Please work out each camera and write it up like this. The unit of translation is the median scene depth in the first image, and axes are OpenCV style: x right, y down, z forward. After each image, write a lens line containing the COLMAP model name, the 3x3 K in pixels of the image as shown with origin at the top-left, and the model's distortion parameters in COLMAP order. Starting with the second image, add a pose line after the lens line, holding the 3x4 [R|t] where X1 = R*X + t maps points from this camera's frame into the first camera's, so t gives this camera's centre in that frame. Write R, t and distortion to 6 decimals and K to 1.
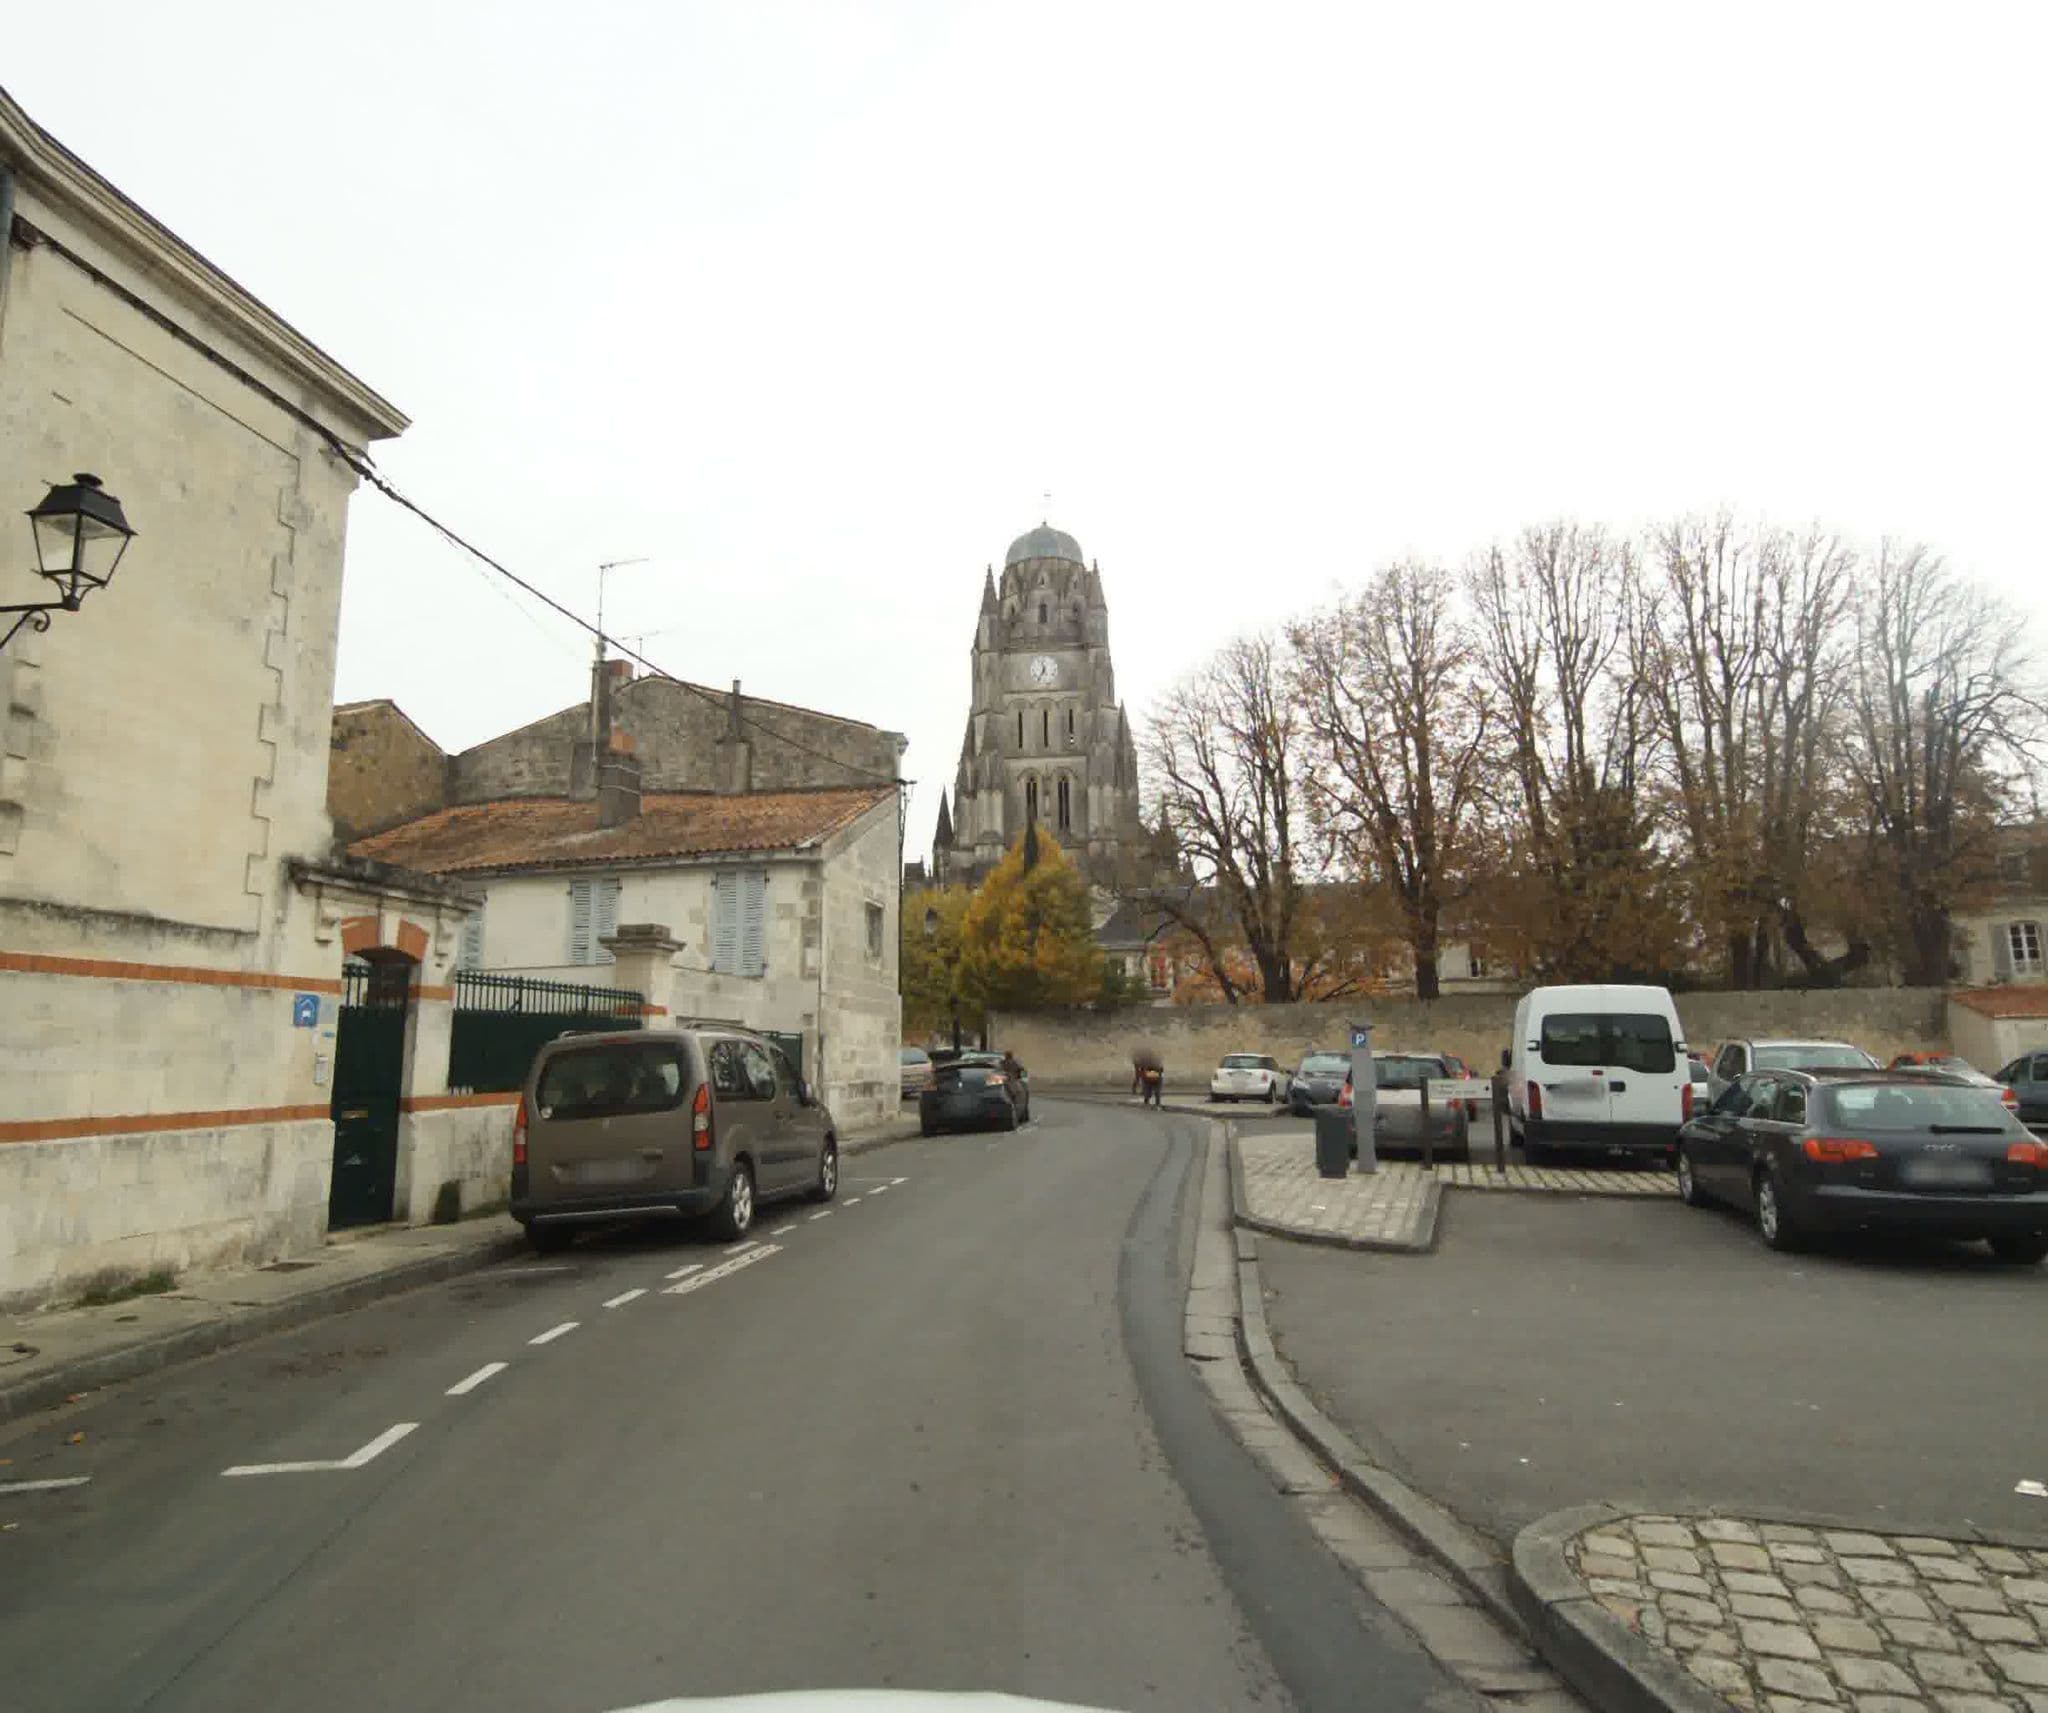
lens RADIAL K [[1184.2, 0, 1024.0], [0, 1184.2, 856.5], [0, 0, 1]] dist [-0.000316, -0.000895]
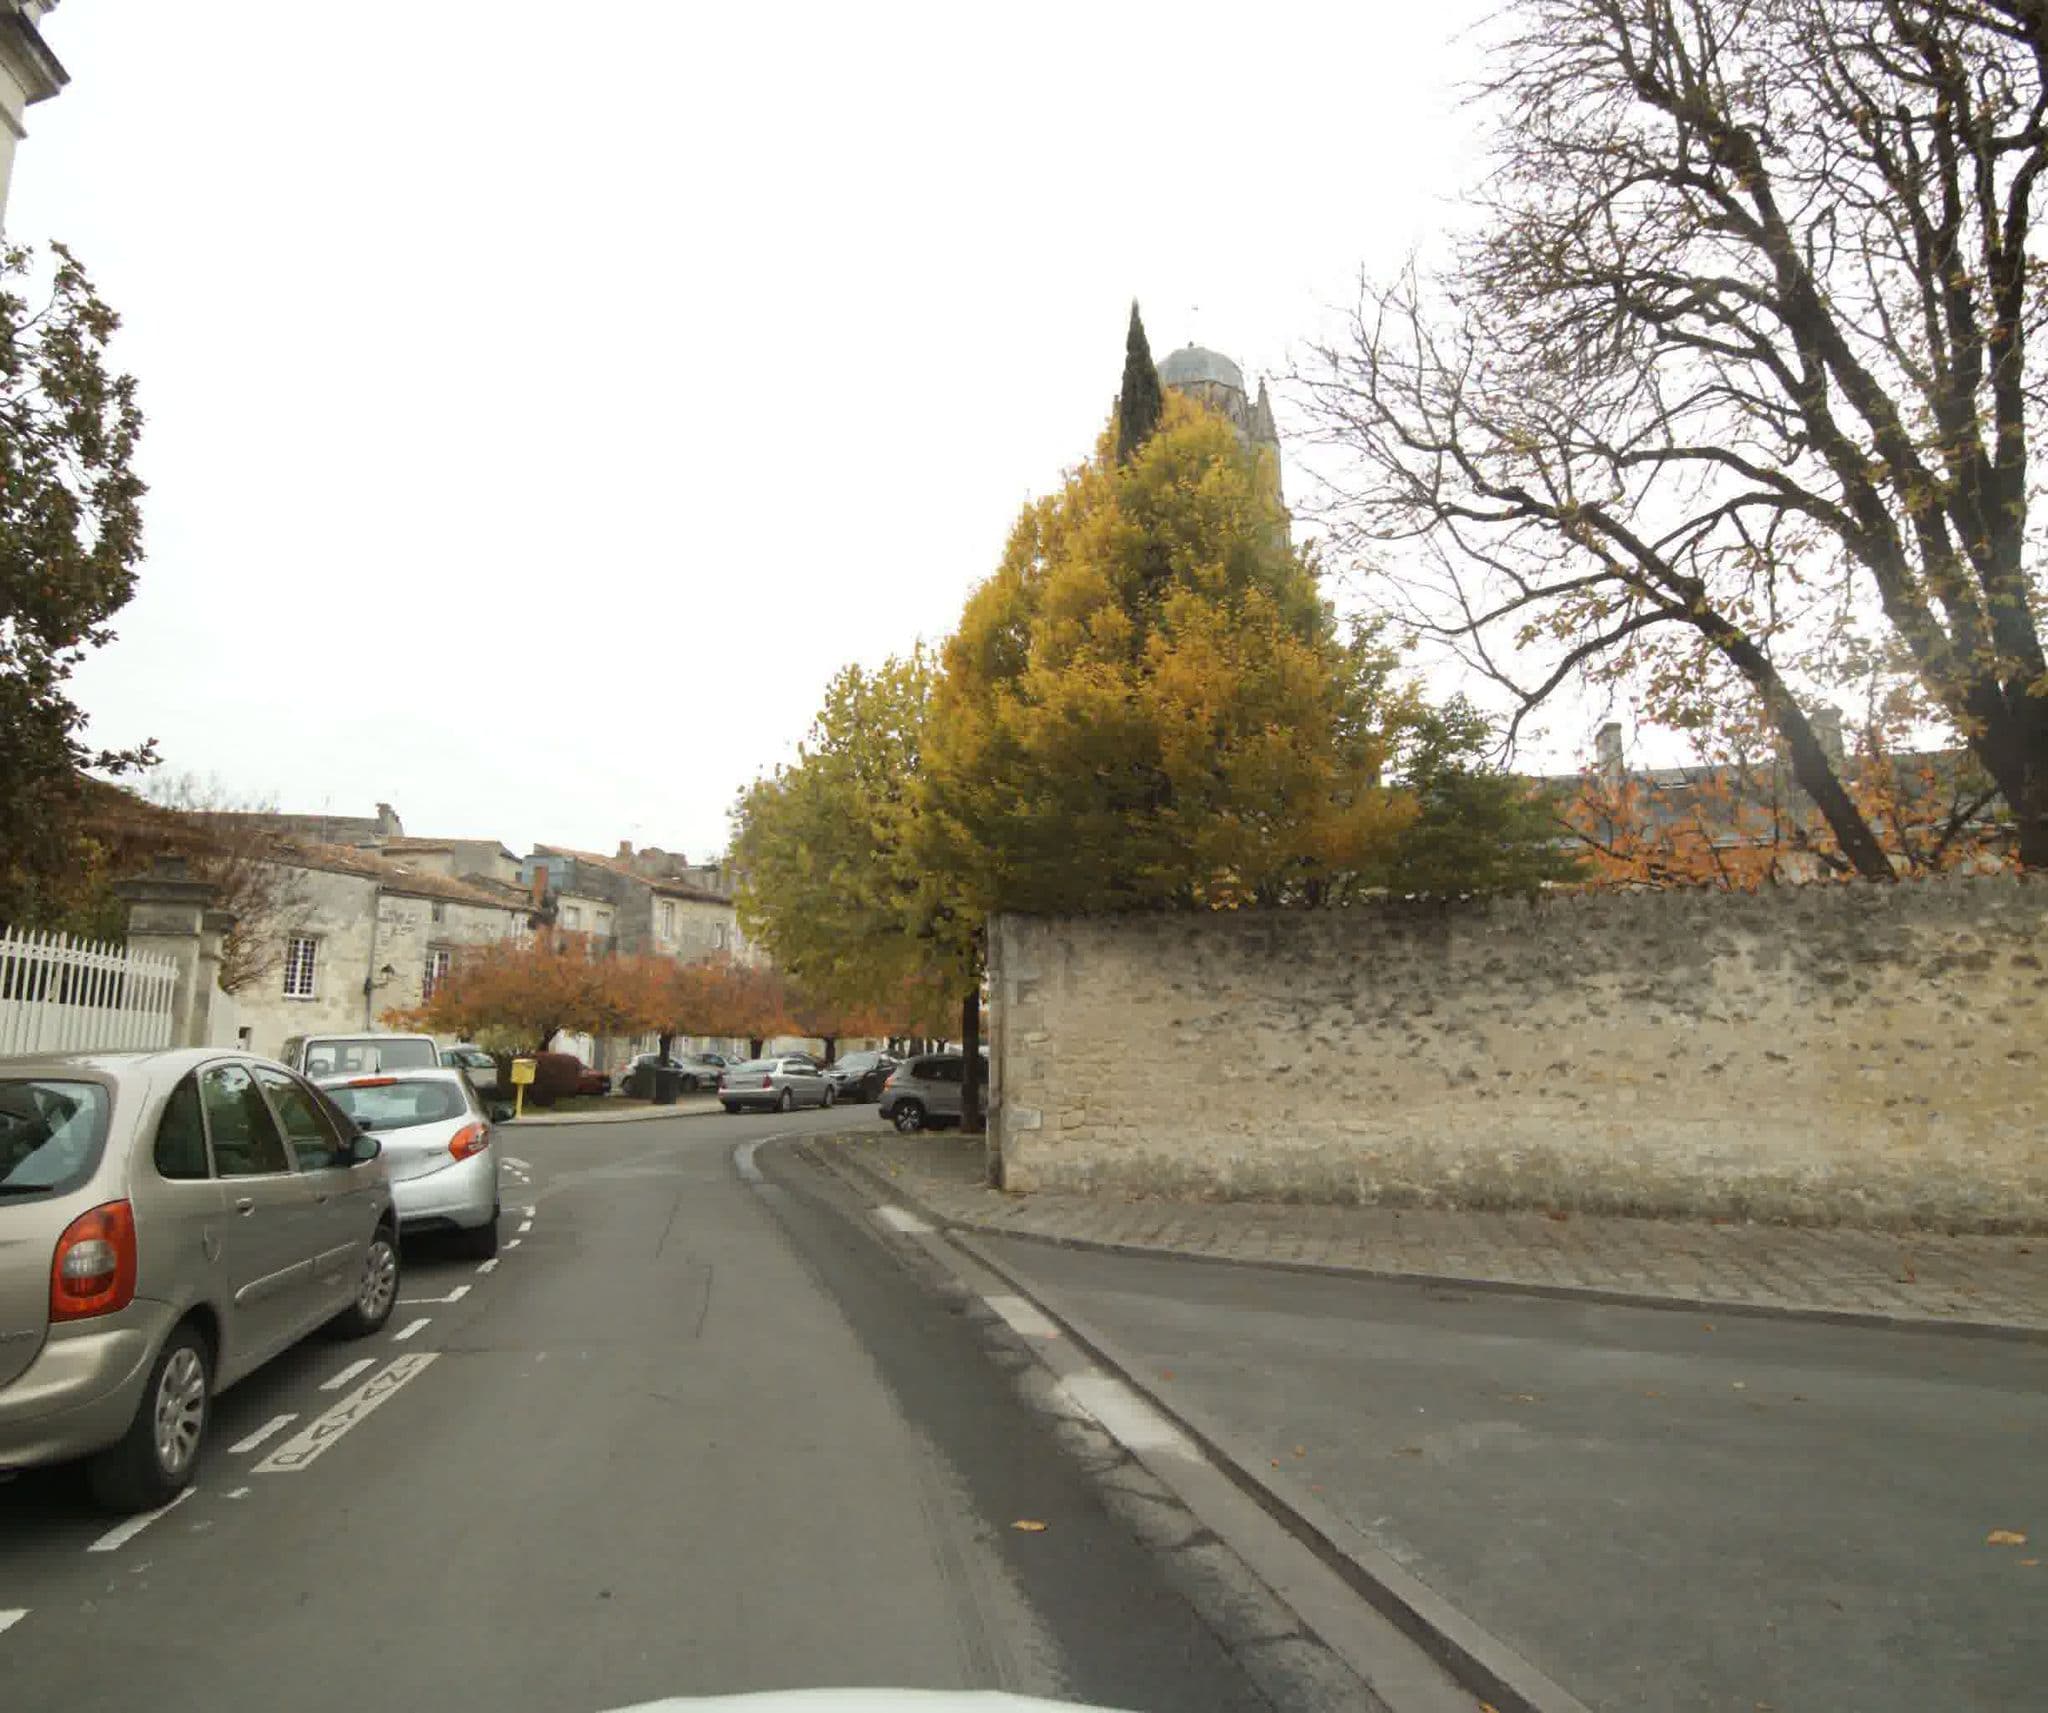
lens RADIAL K [[1184.2, 0, 1024.0], [0, 1184.2, 856.5], [0, 0, 1]] dist [-0.000316, -0.000895]
pose [[0.991354, -0.016258, -0.130200, 0.014251], [0.017026, 0.999844, 0.004788, 0.113698], [0.130102, -0.006963, 0.991476, 0.718888]]
